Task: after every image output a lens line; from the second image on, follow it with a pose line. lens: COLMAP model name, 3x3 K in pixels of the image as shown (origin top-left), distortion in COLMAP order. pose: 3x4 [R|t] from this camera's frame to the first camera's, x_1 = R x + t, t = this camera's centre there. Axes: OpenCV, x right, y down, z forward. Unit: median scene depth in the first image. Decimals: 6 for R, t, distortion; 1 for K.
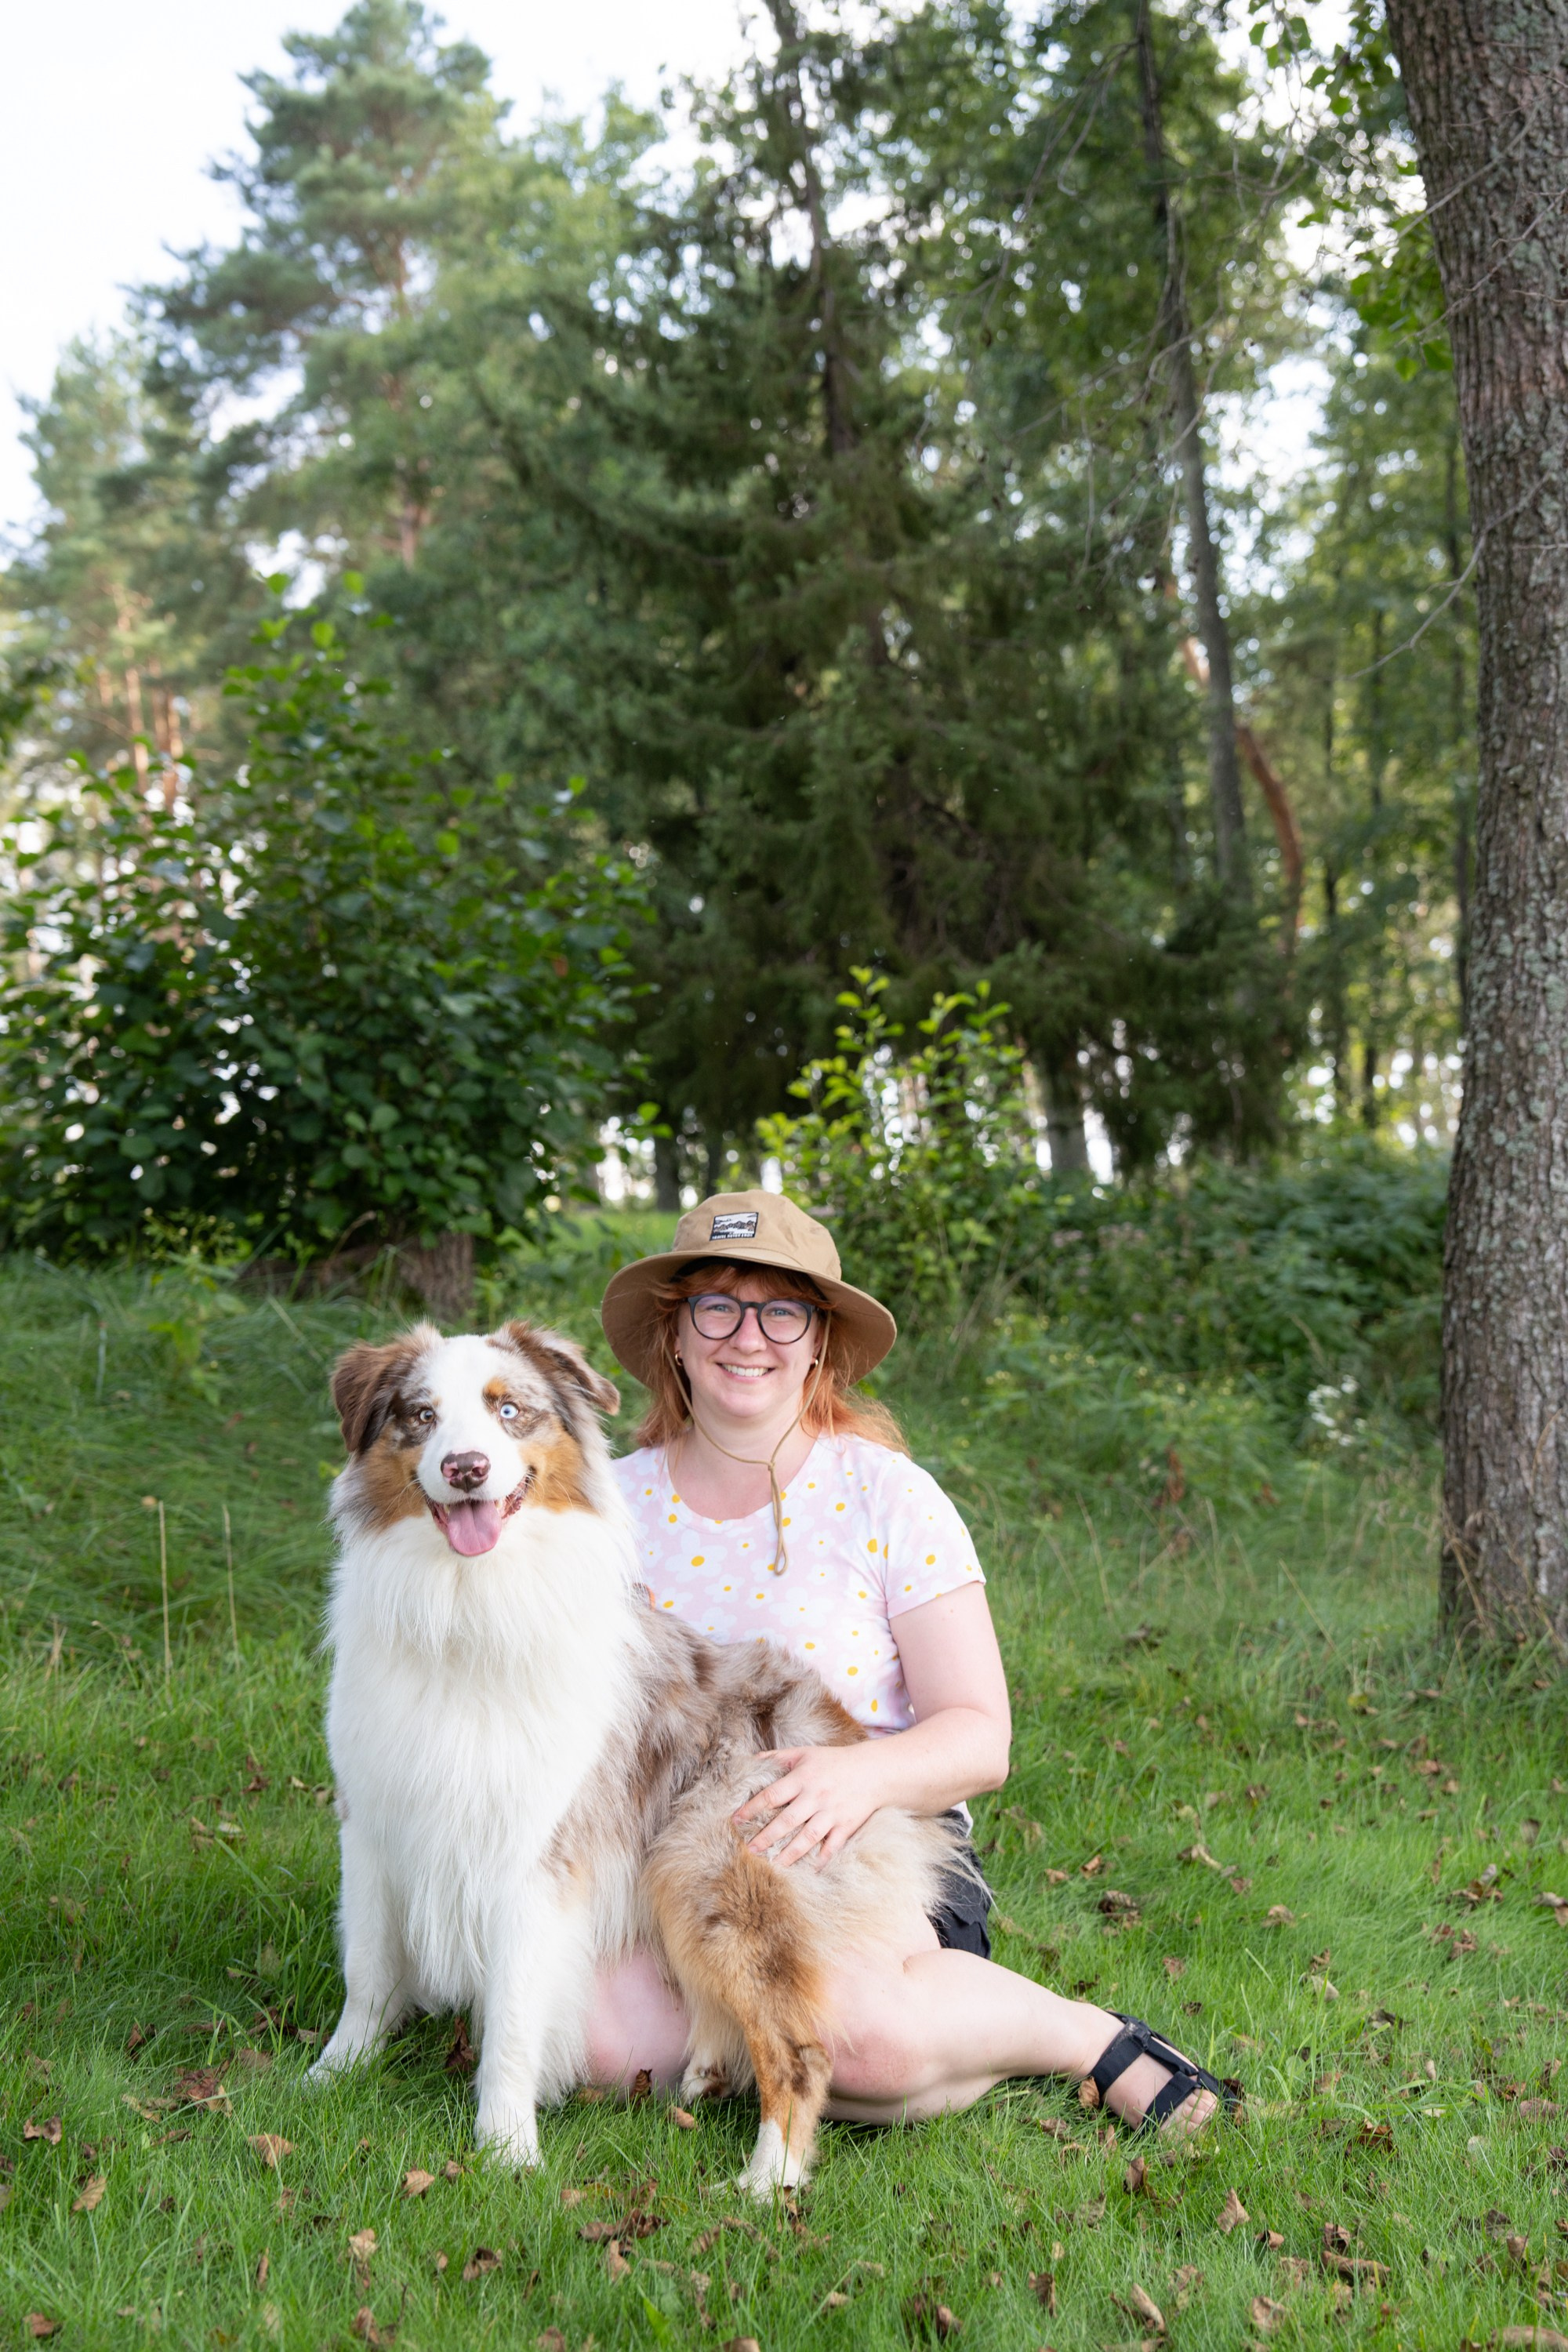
lens RADIAL K [[3304.5, 0, 758.8], [0, 3304.5, 1147.1], [0, 0, 1]] dist [0.097823, 0.000000]
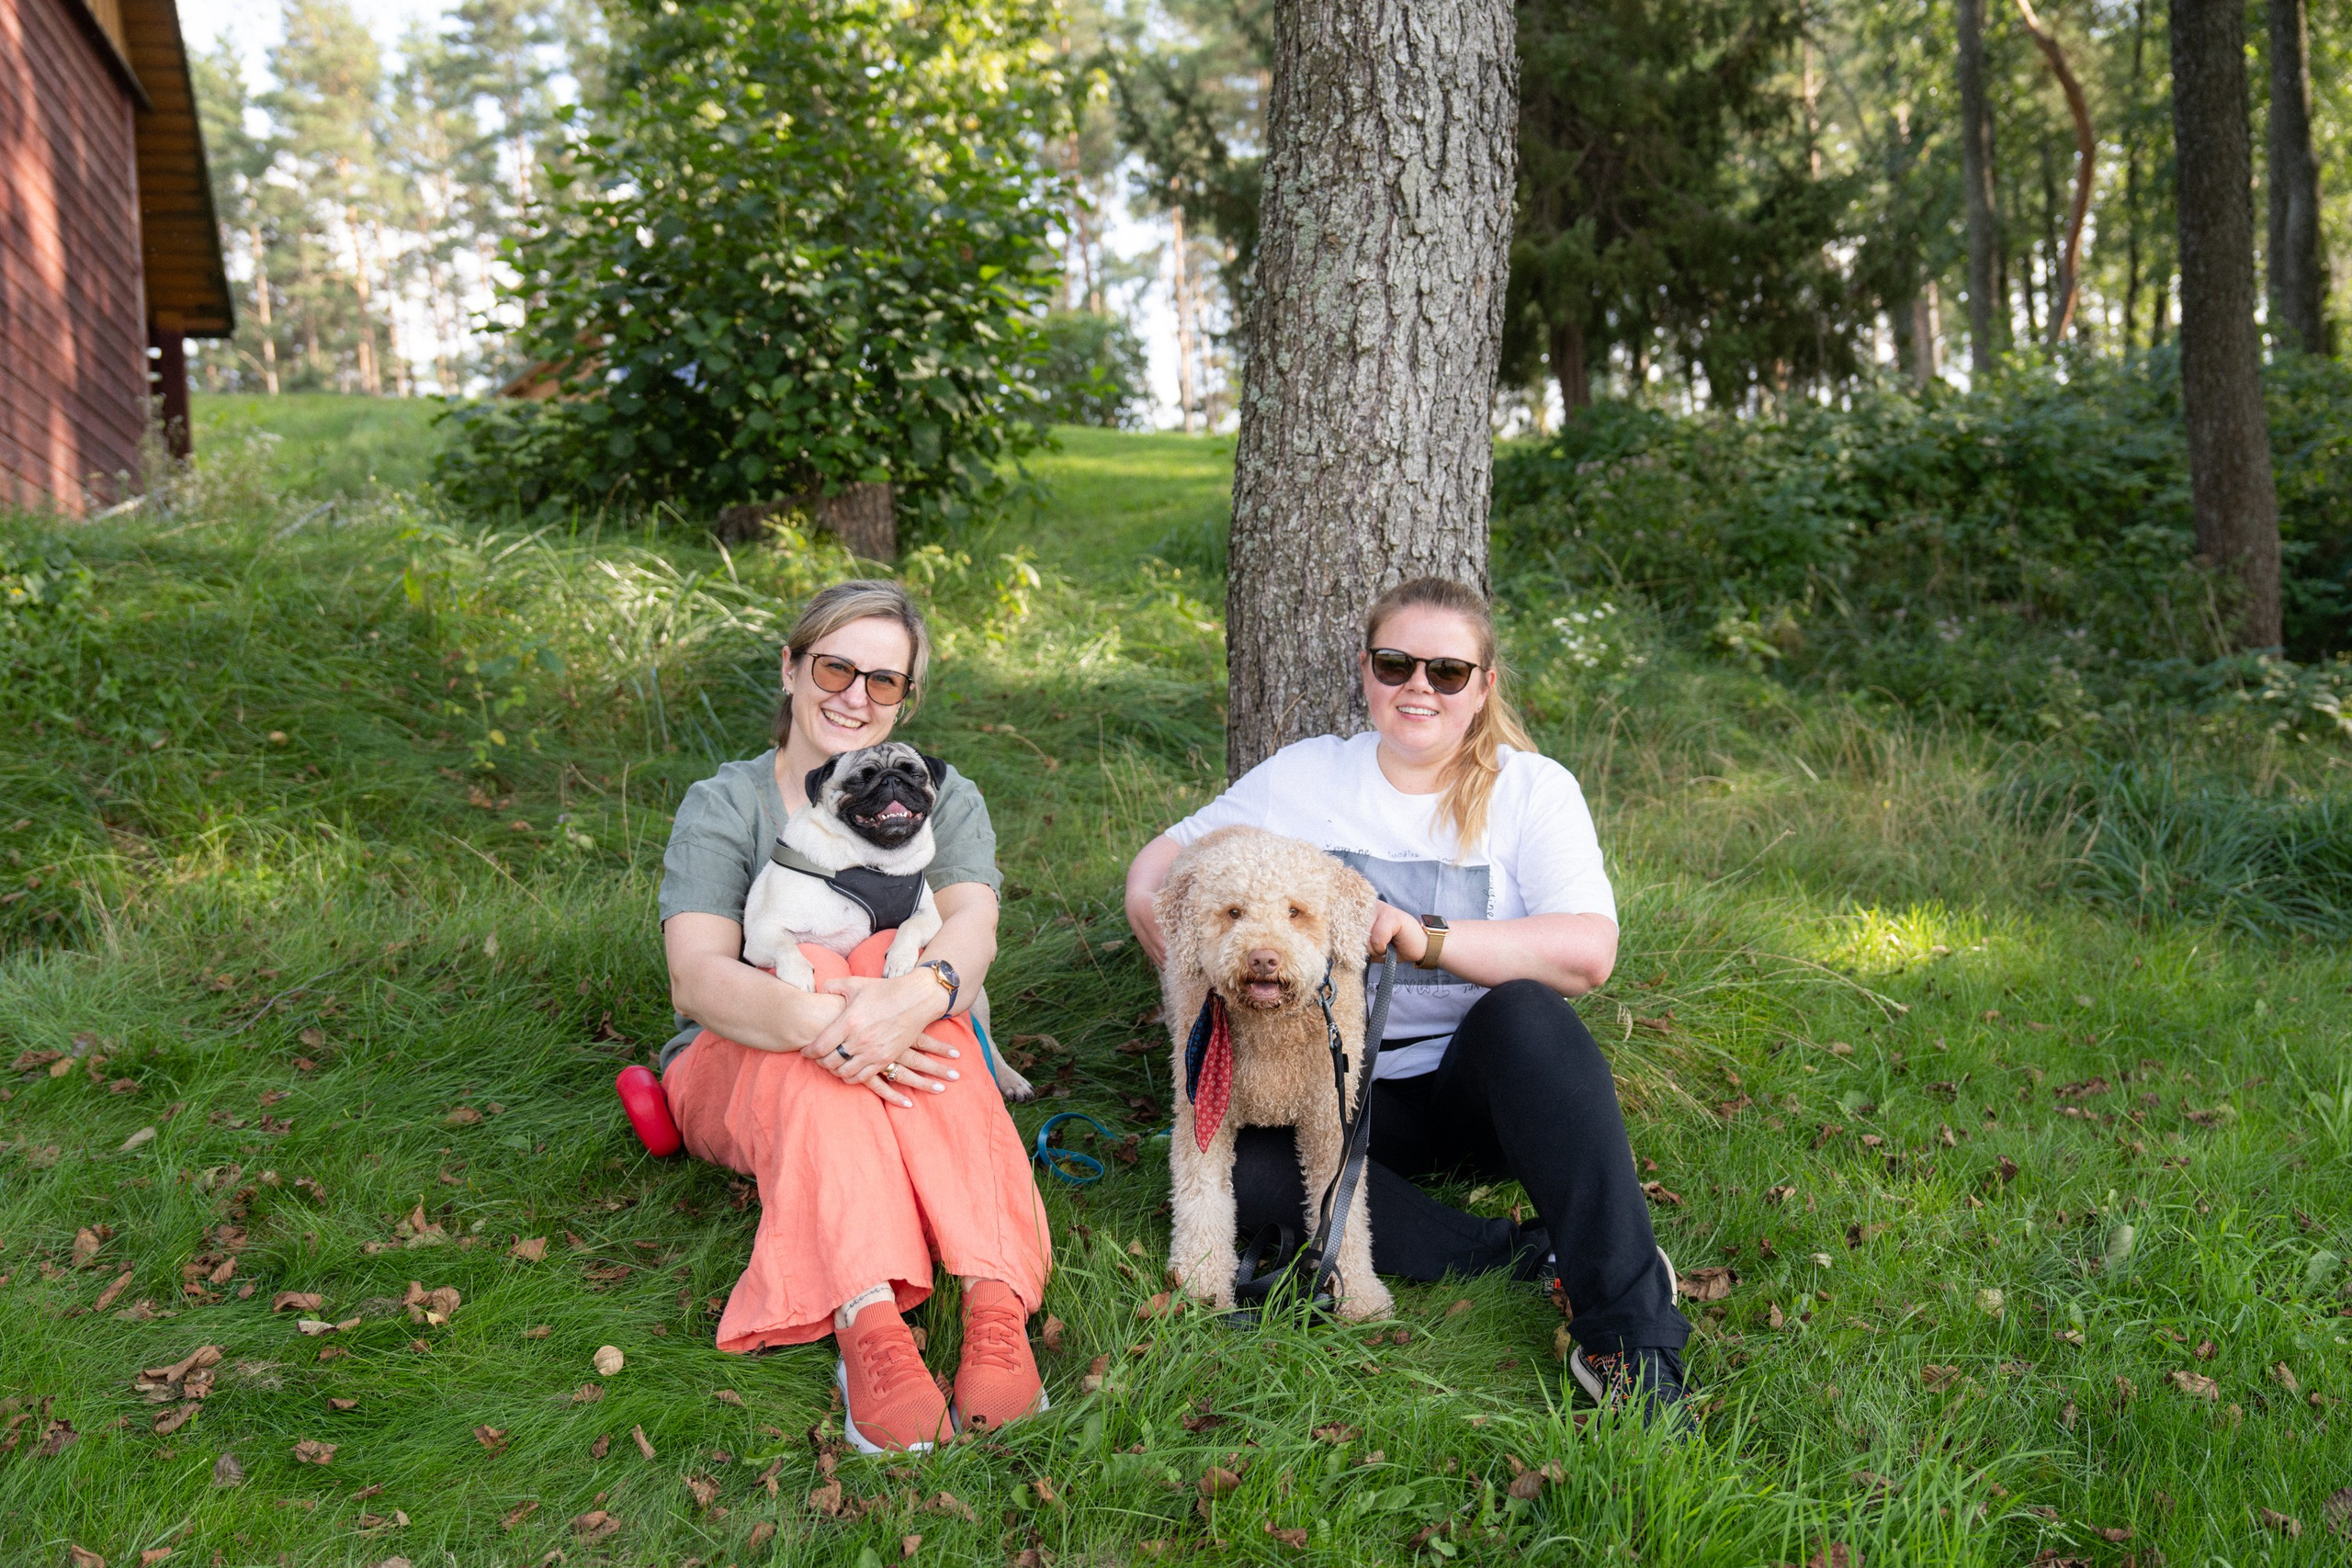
lens RADIAL K [[2245.3, 0, 1142.0], [0, 2245.3, 740.2], [0, 0, 1]] dist [0.047675, 0.000000]
pose [[0.965442, 0.016446, -0.260098, 0.341985], [0.023253, 0.988591, 0.148819, -0.001344], [0.259578, -0.149724, 0.954045, 0.373109]]
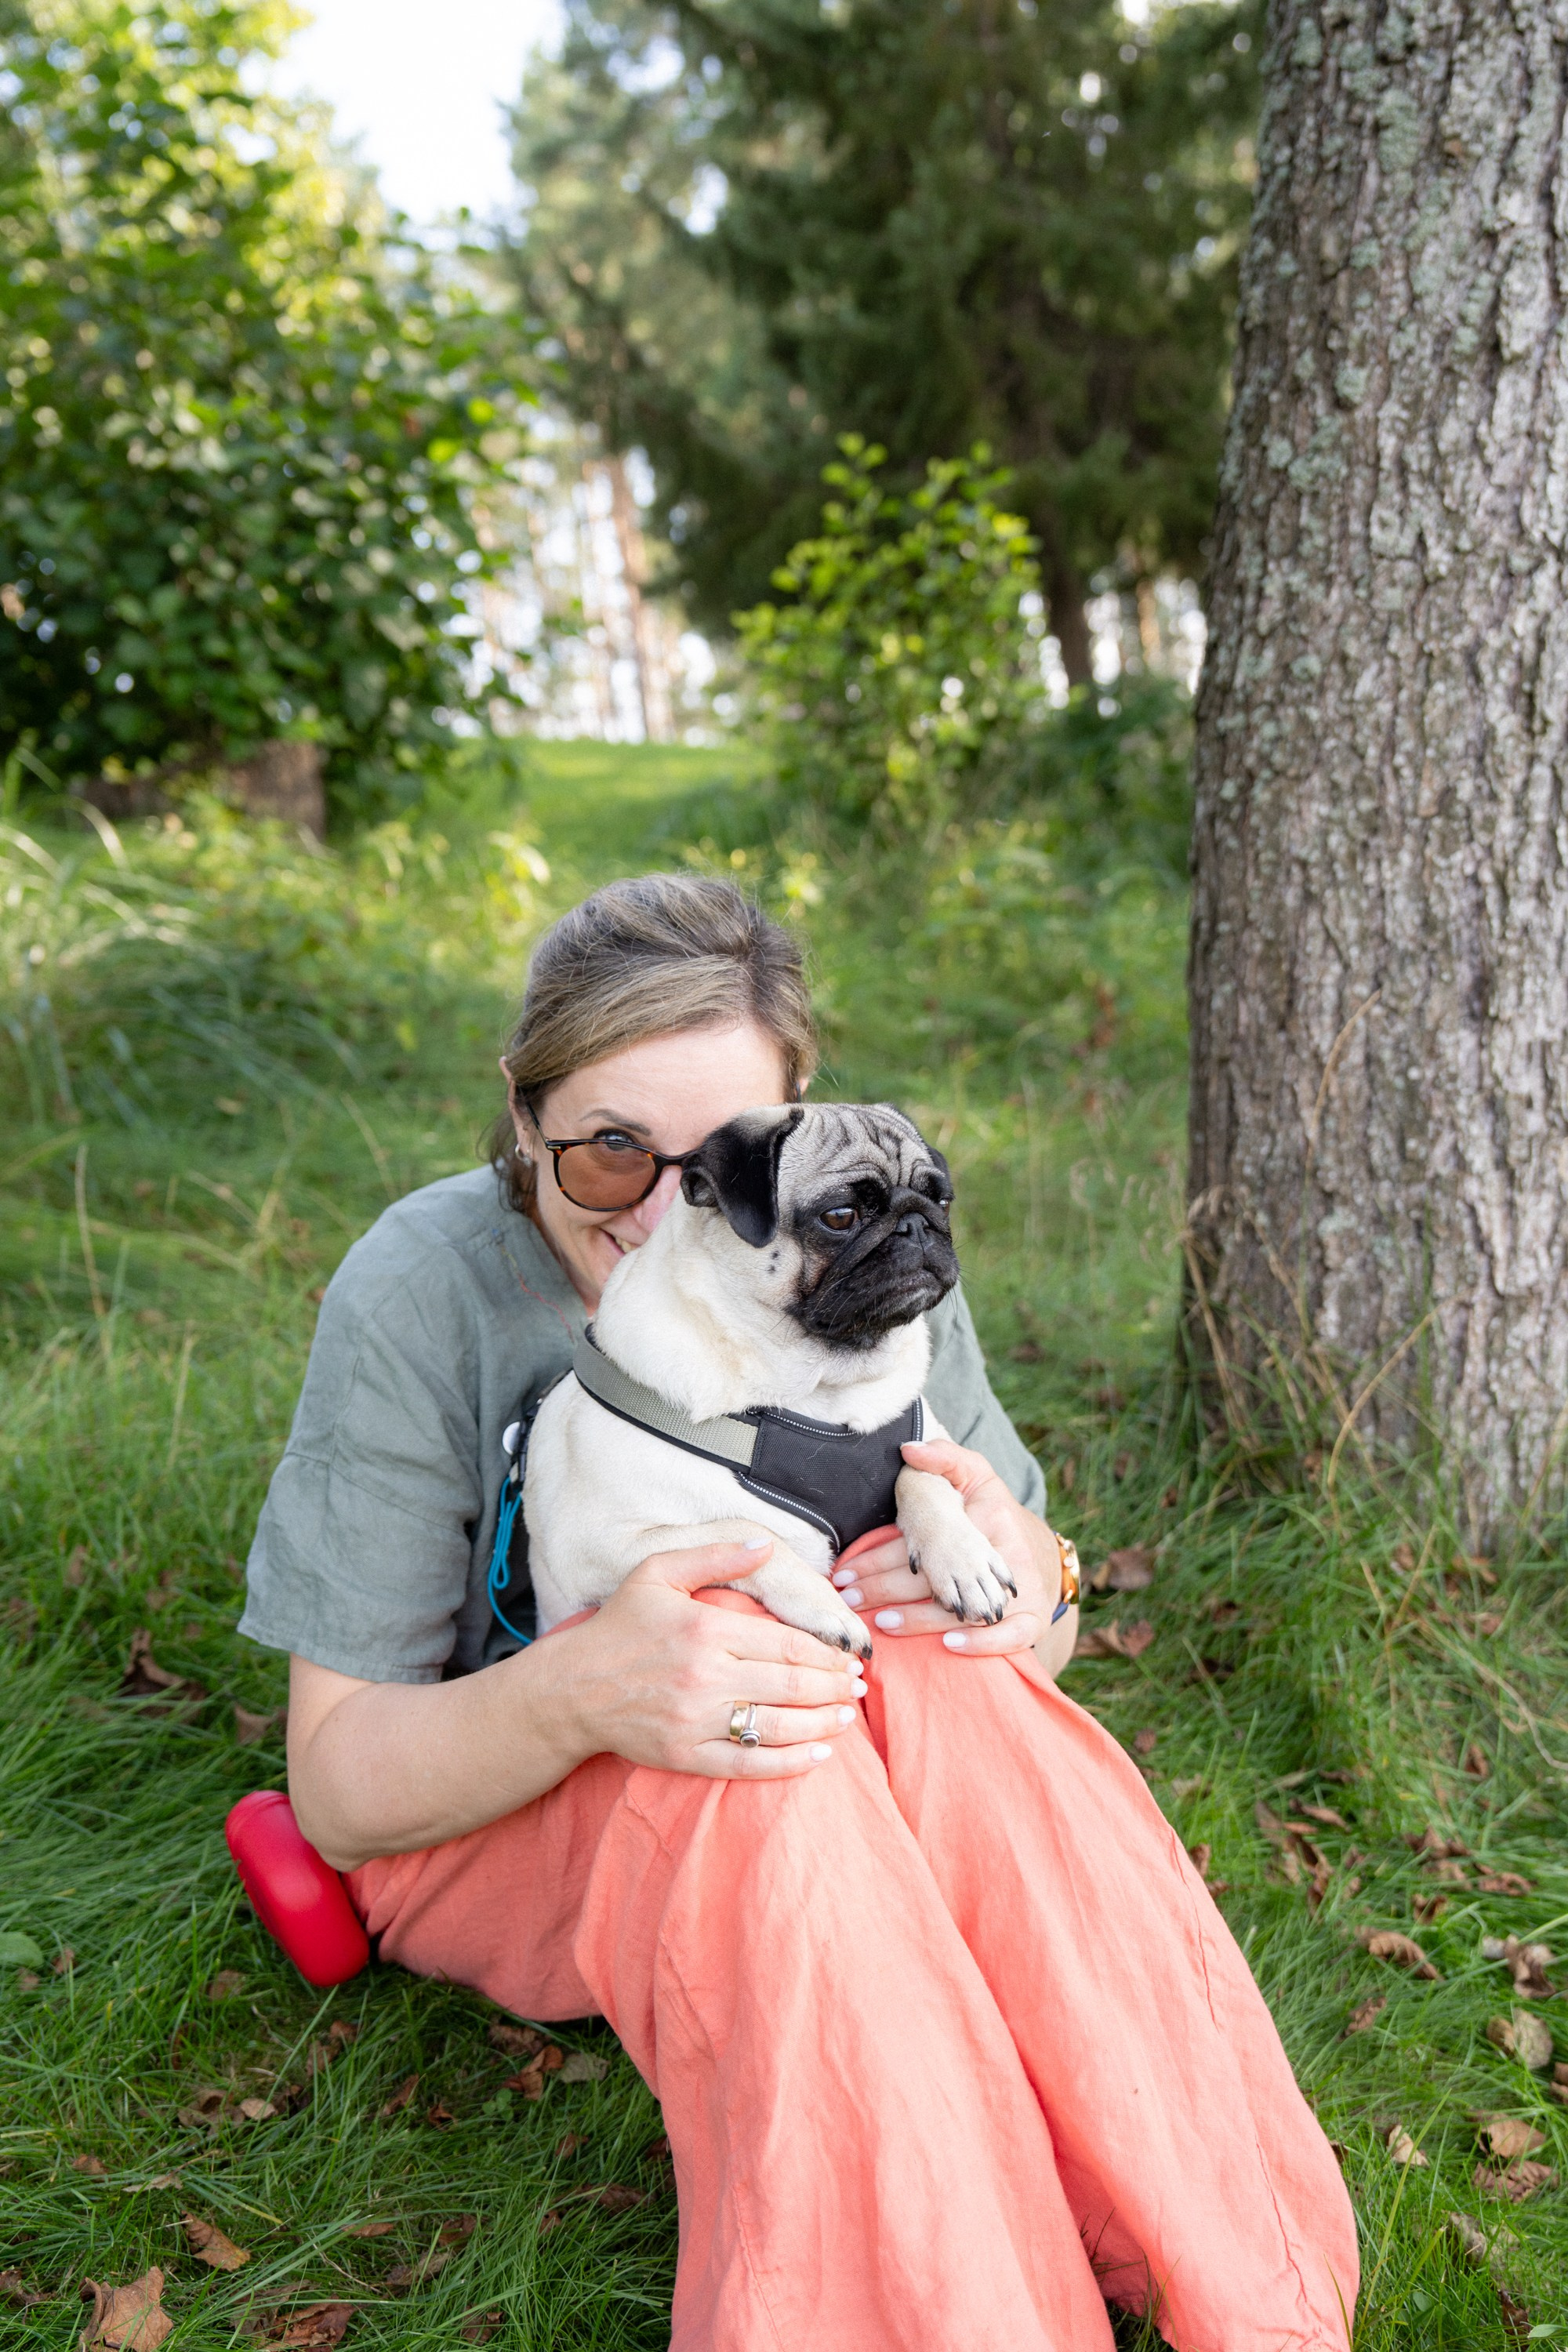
lens RADIAL K [[2441.4, 0, 780.1], [0, 2441.4, 1217.2], [0, 0, 1]] dist [0.047458, 0.000000]
pose [[0.991409, -0.000785, -0.130799, 0.189053], [0.027825, 0.978361, 0.205026, 0.030956], [0.127808, -0.206904, 0.969977, 0.580946]]
